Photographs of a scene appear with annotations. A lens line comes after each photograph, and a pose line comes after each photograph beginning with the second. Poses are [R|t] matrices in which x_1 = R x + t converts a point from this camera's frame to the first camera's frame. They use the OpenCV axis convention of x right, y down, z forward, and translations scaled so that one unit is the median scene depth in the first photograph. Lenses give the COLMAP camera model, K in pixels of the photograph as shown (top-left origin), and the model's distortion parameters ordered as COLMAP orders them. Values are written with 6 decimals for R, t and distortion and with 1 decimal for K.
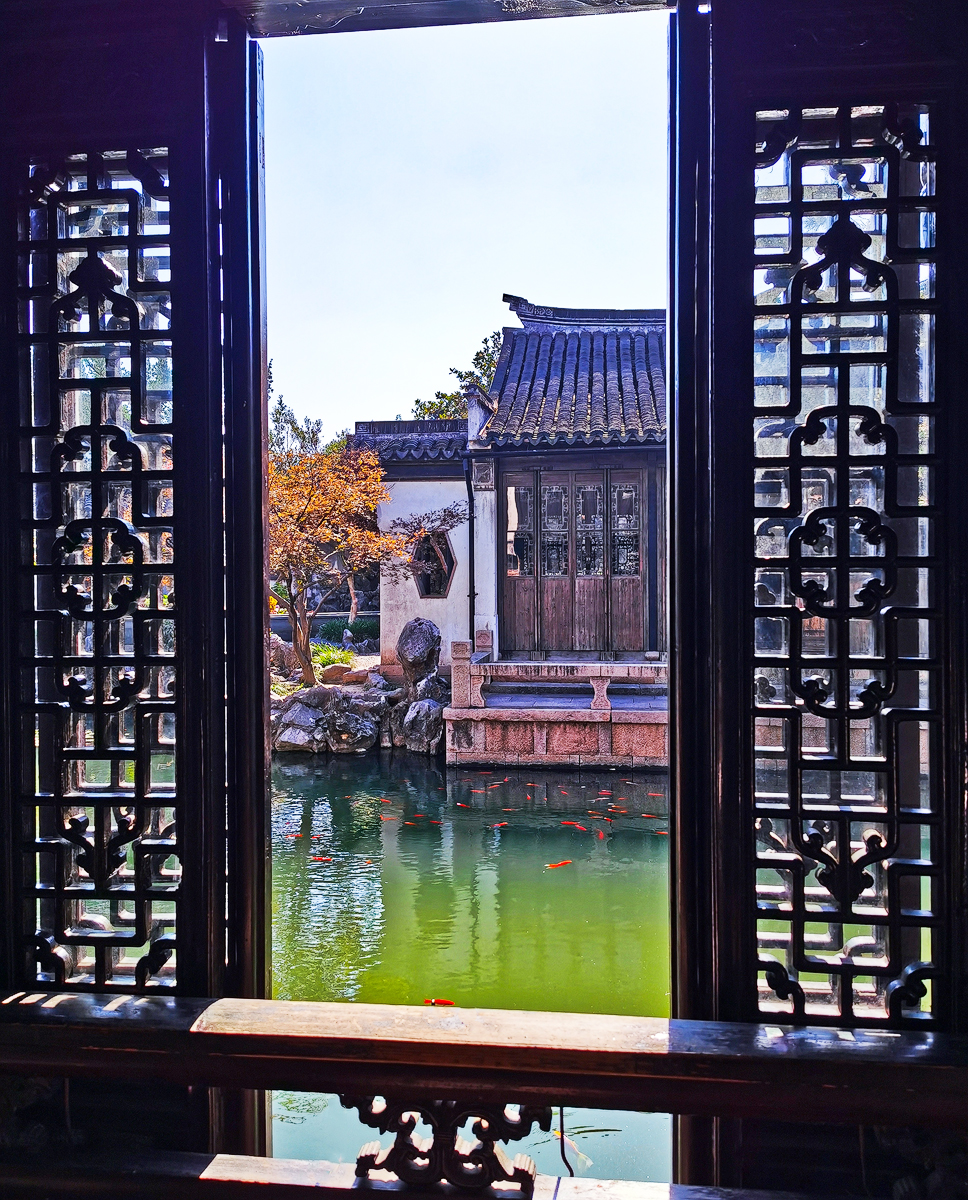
lens RADIAL K [[1005.3, 0, 479.9], [0, 1005.3, 574.3], [0, 0, 1]] dist [0.055812, 0.000080]
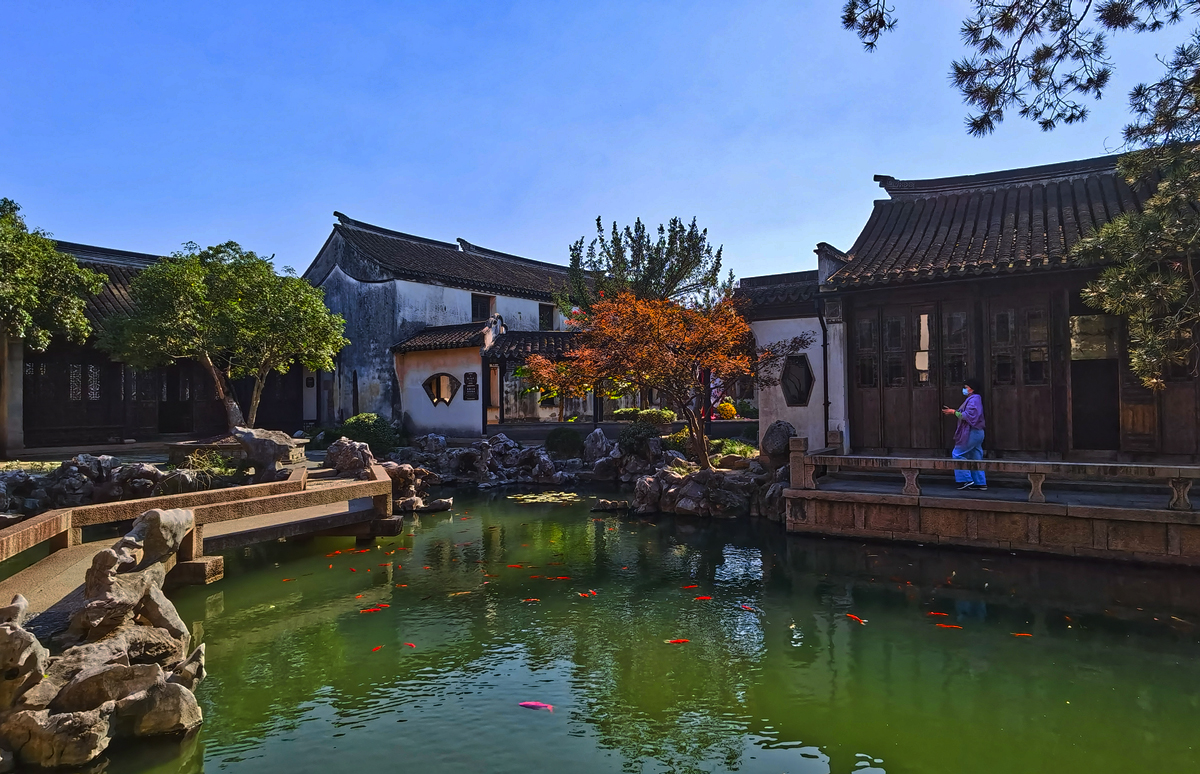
lens RADIAL K [[685.9, 0, 645.9], [0, 685.9, 386.9], [0, 0, 1]] dist [0.006958, -0.001116]
pose [[0.920272, -0.013997, -0.391029, 0.136114], [0.008261, 0.999832, -0.016348, 0.012581], [0.391193, 0.011814, 0.920233, 0.096597]]
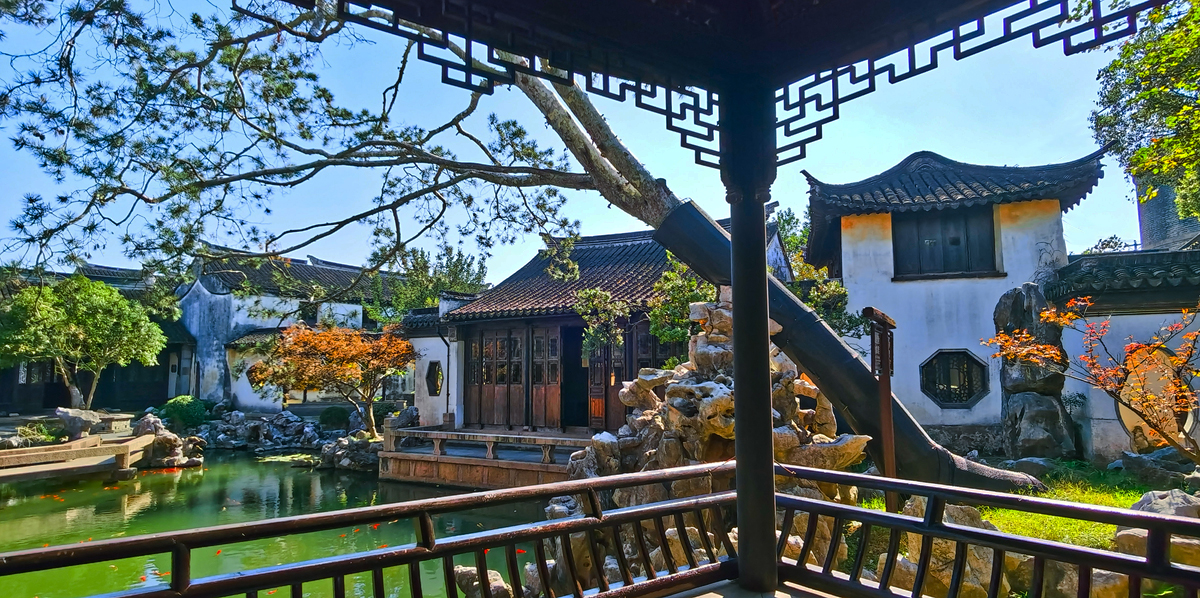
lens RADIAL K [[633.5, 0, 600.0], [0, 633.5, 299.0], [0, 0, 1]] dist [-0.002453, -0.000491]
pose [[0.927262, -0.045520, -0.371635, 0.807013], [0.004297, 0.993810, -0.111006, -0.028732], [0.374387, 0.101334, 0.921719, -0.059020]]
